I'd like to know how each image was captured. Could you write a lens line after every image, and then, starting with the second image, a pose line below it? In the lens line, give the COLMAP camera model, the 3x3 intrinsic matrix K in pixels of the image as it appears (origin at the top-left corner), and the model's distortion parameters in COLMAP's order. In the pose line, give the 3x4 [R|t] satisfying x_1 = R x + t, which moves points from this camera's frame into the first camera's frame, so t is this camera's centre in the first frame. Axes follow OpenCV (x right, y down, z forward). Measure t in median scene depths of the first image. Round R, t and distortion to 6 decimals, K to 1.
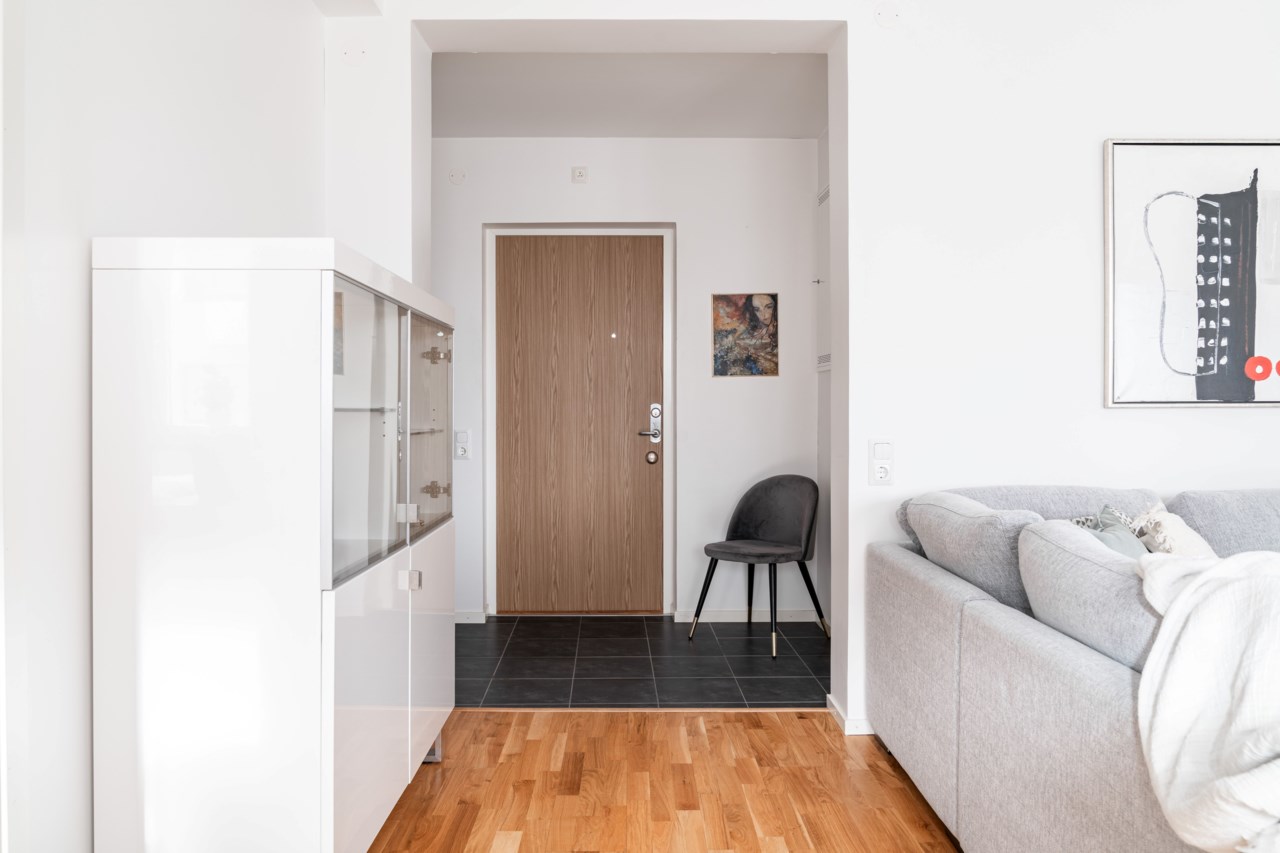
lens RADIAL K [[899.8, 0, 640.0], [0, 899.8, 426.5], [0, 0, 1]] dist [0.001931, 0.000123]
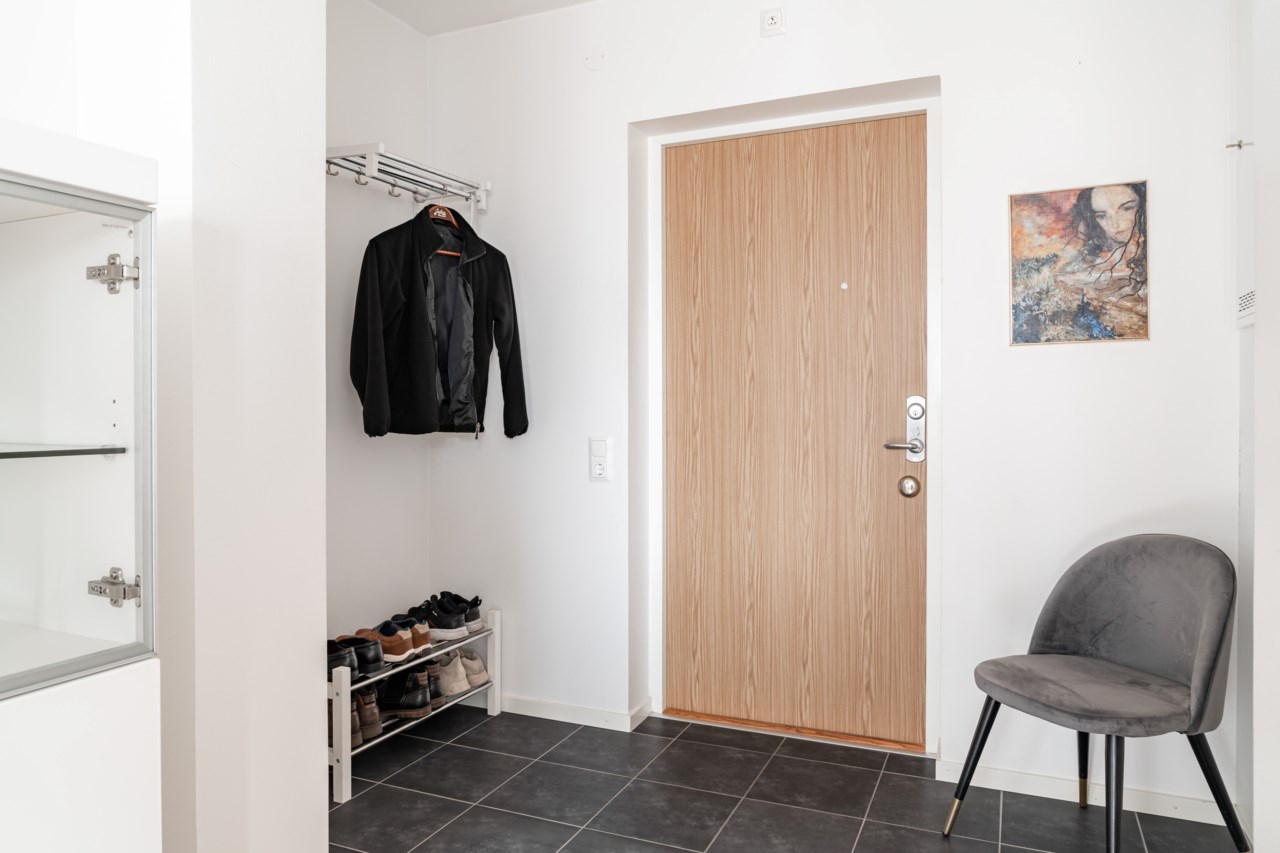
lens RADIAL K [[865.6, 0, 635.2], [0, 865.6, 420.8], [0, 0, 1]] dist [-0.012181, 0.001213]
pose [[0.905128, 0.003849, -0.425122, 0.097651], [-0.006720, 0.999964, -0.005255, -0.005117], [0.425086, 0.007613, 0.905121, 0.427401]]
